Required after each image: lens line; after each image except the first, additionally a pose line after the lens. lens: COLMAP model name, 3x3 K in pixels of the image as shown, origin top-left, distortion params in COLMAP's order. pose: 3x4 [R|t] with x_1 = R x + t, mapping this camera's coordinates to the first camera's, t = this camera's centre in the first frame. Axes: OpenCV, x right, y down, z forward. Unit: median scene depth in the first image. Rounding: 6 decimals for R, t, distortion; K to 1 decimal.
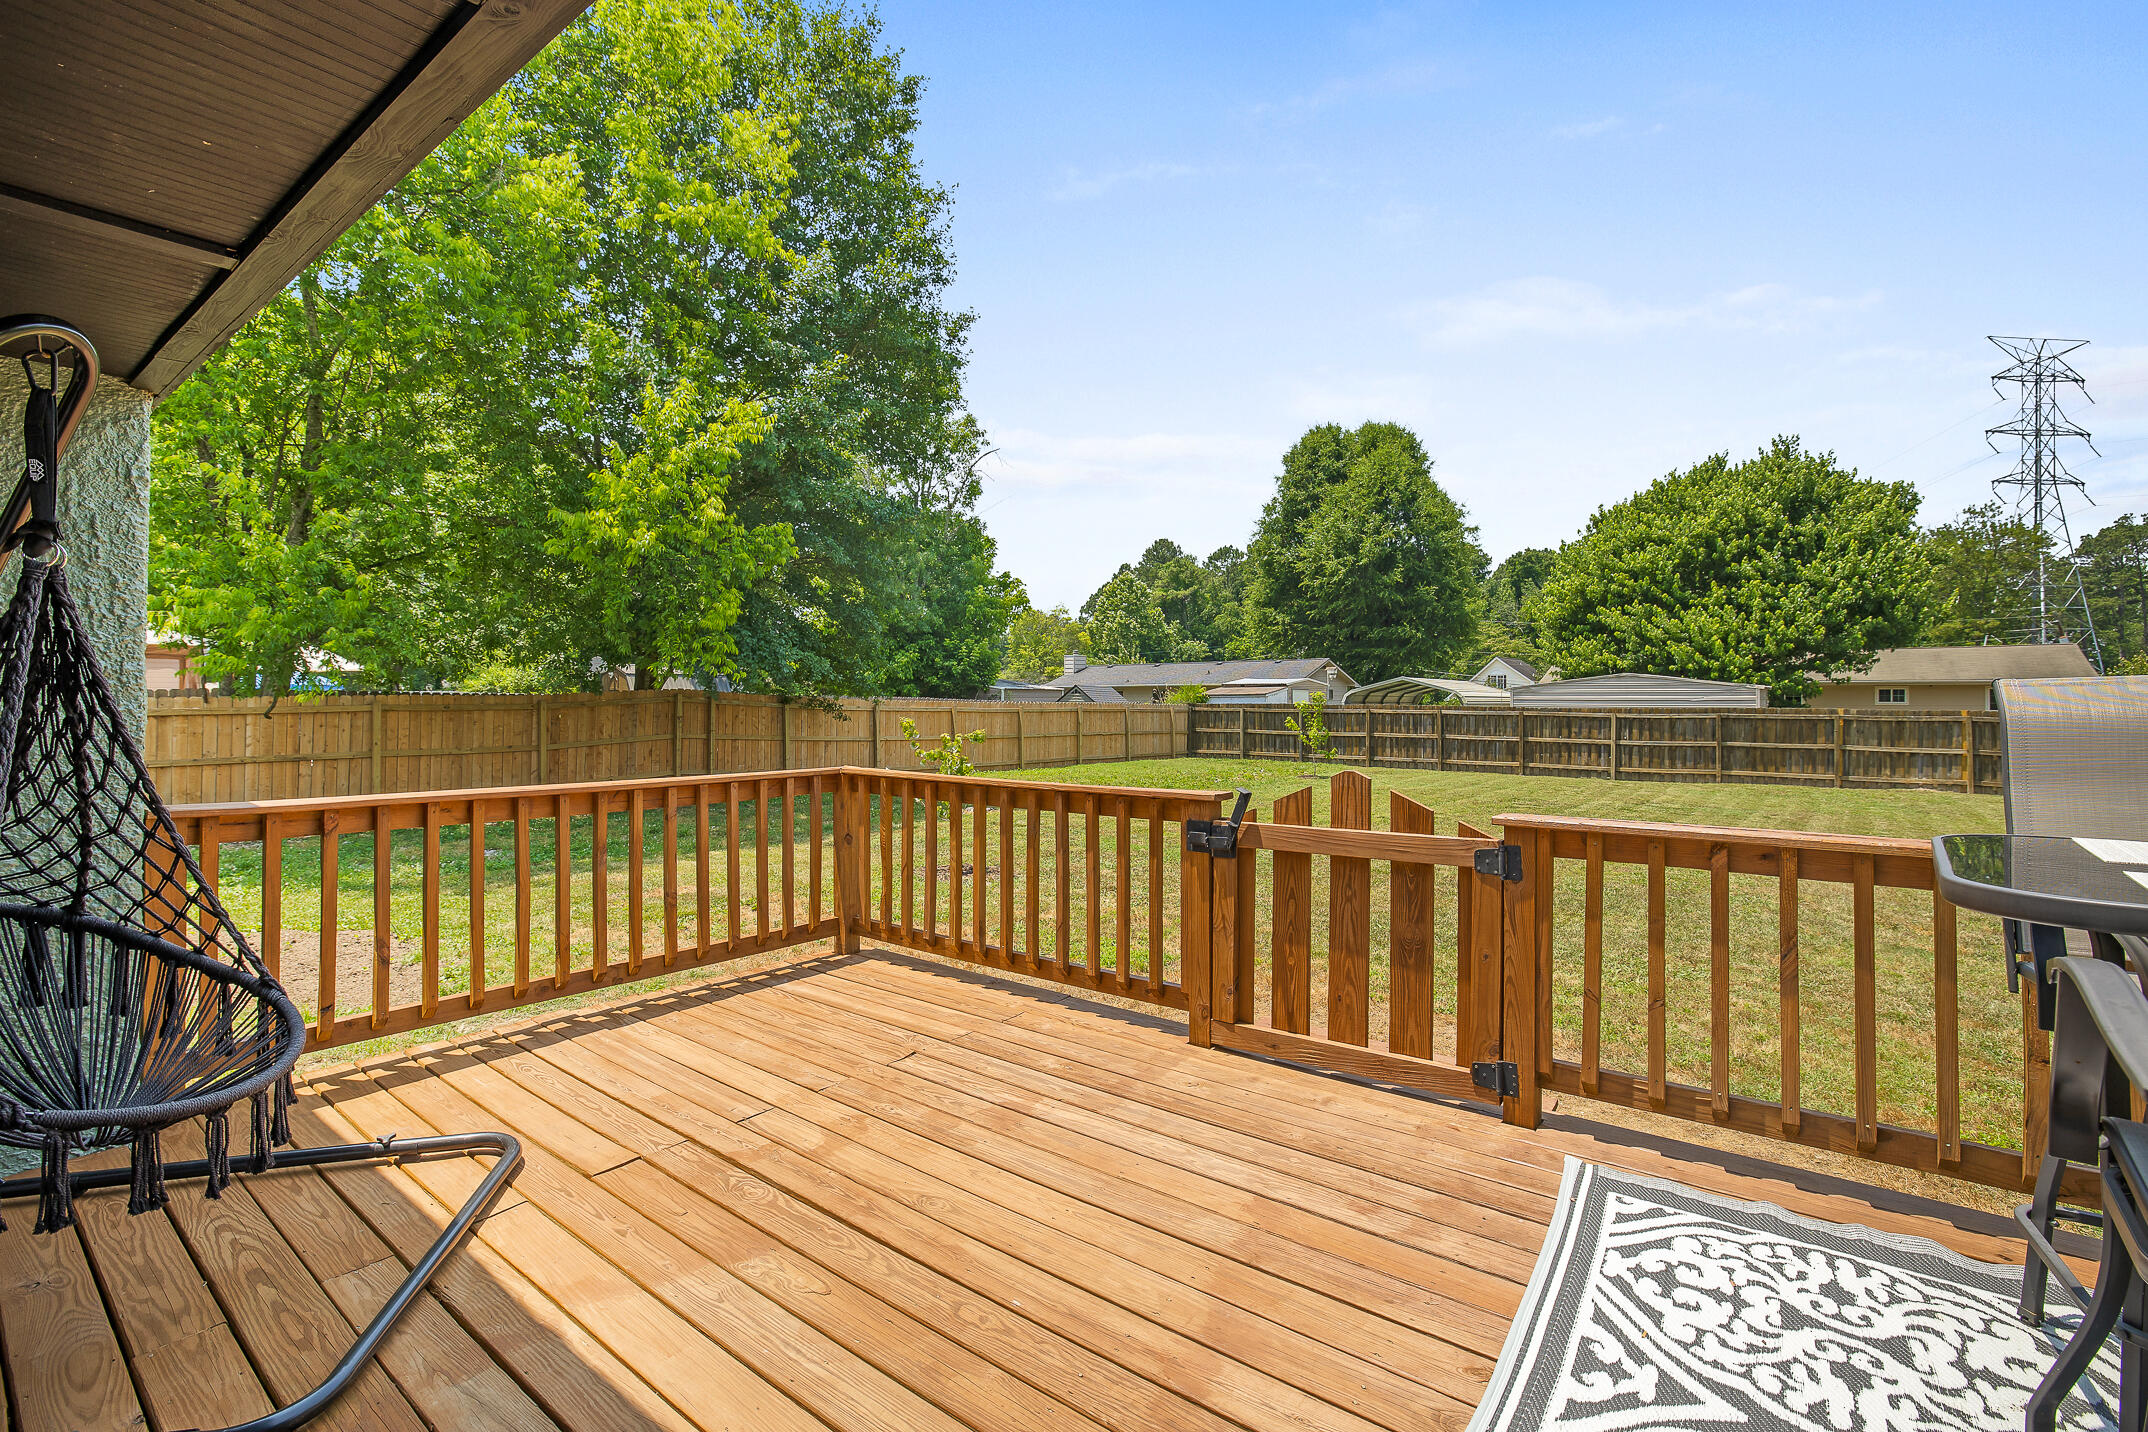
lens RADIAL K [[993.7, 0, 1083.0], [0, 993.7, 693.0], [0, 0, 1]] dist [-0.029147, 0.005954]
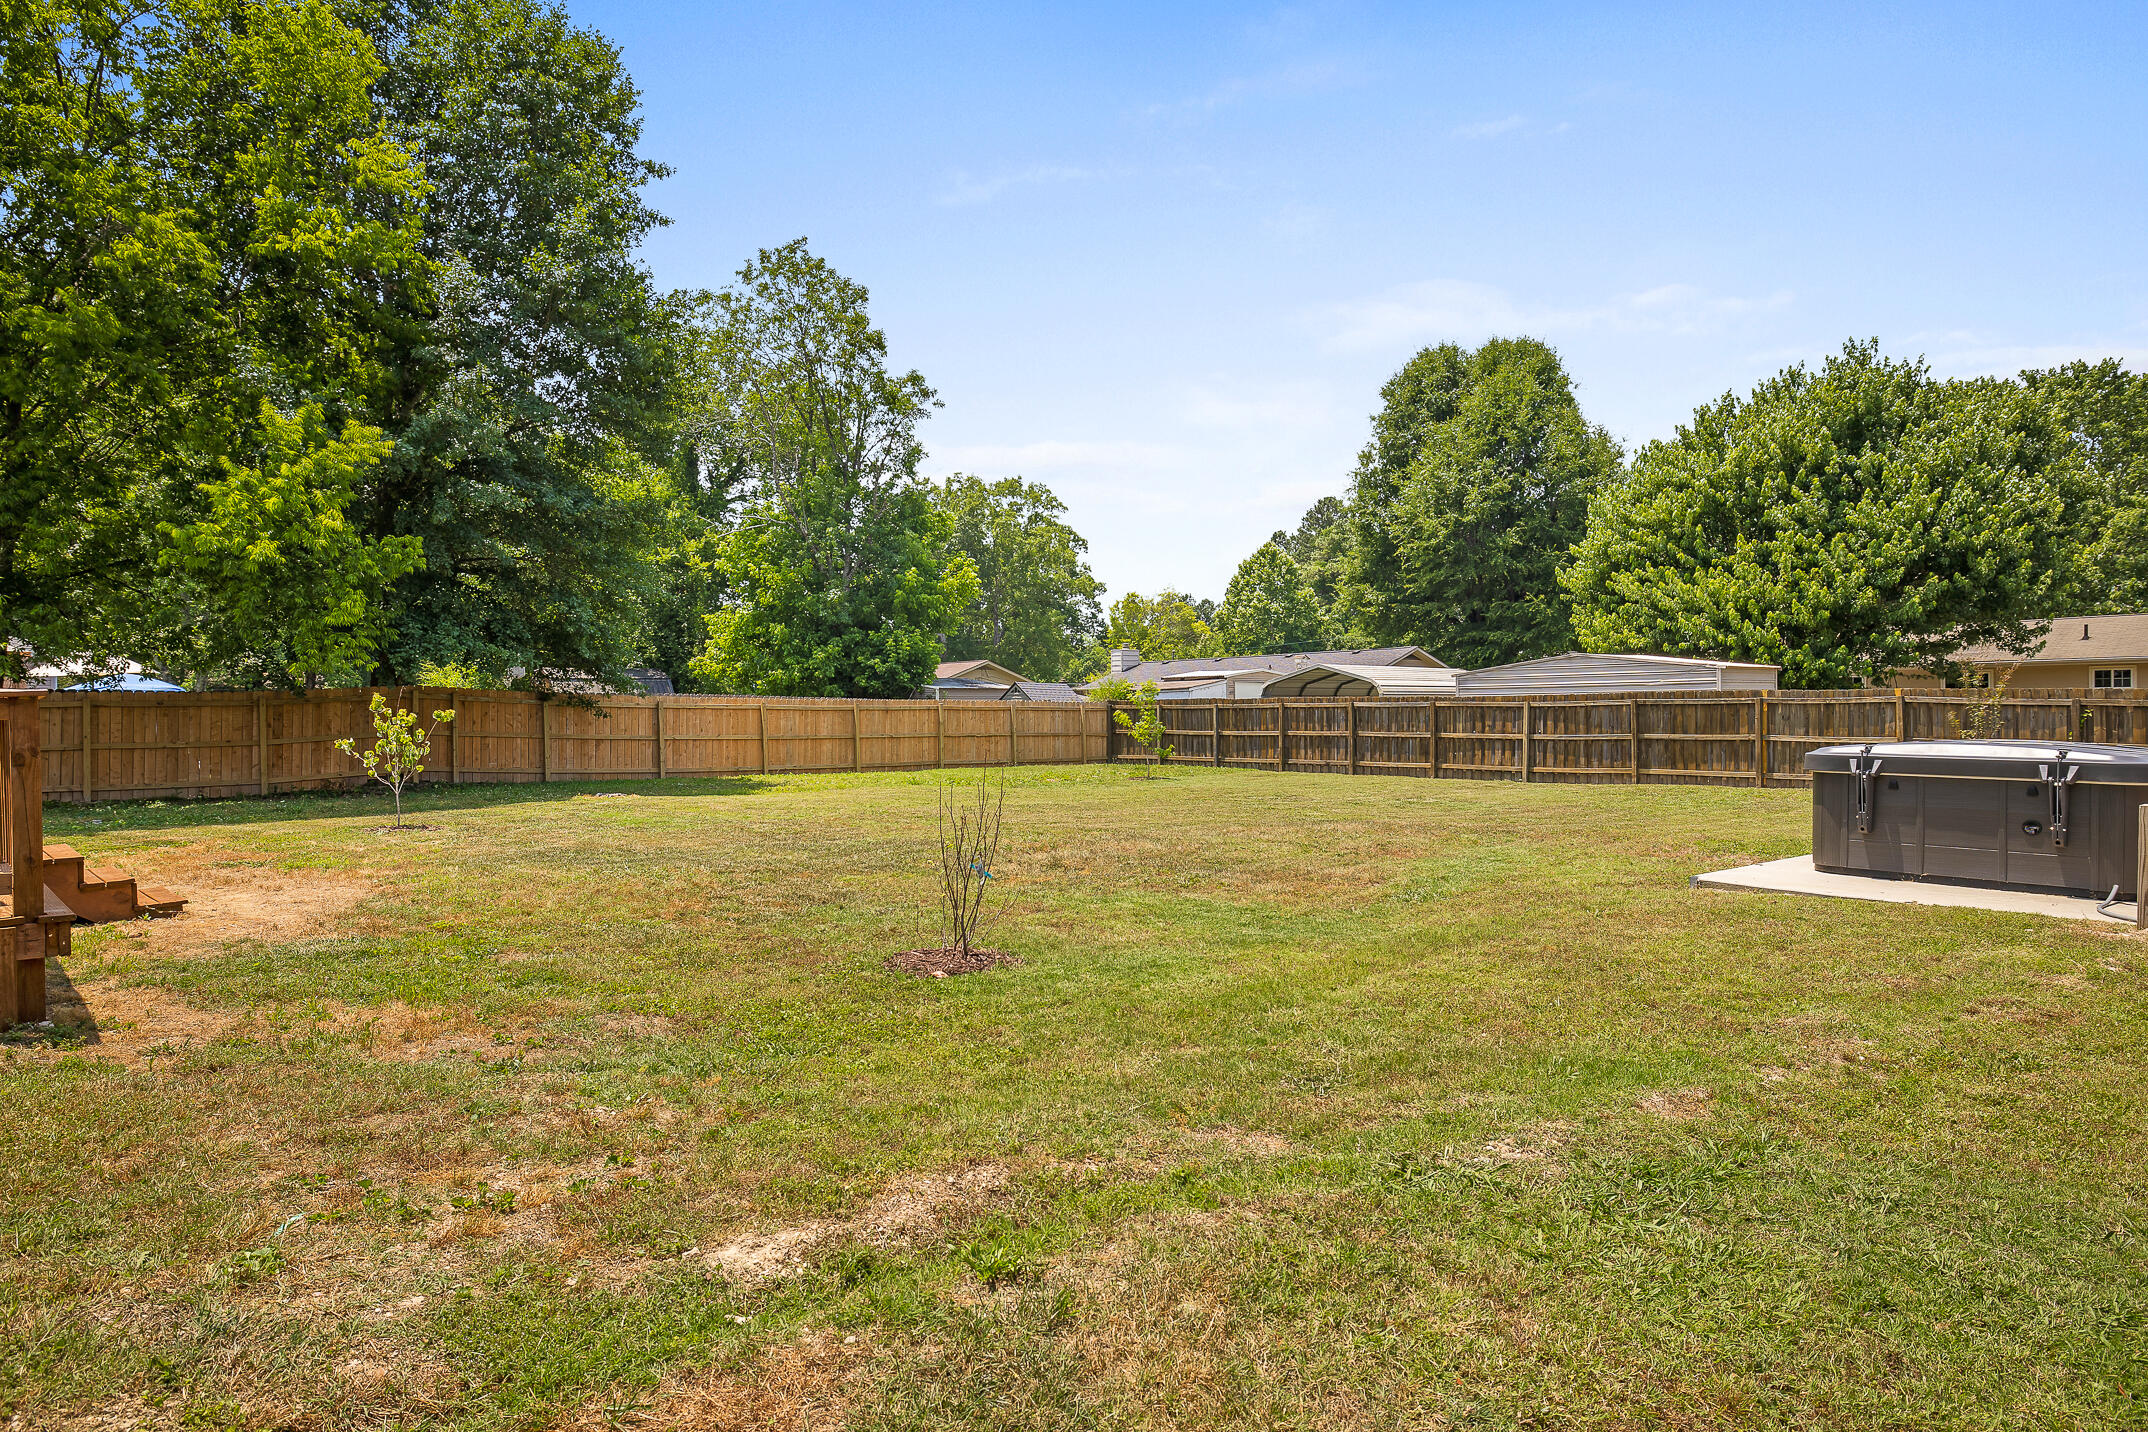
lens RADIAL K [[1290.1, 0, 1068.8], [0, 1290.1, 706.4], [0, 0, 1]] dist [-0.004325, 0.000334]
pose [[0.983628, -0.013706, -0.179690, 0.301949], [0.014262, 0.999897, 0.001800, 0.014576], [0.179647, -0.004333, 0.983722, -0.110237]]
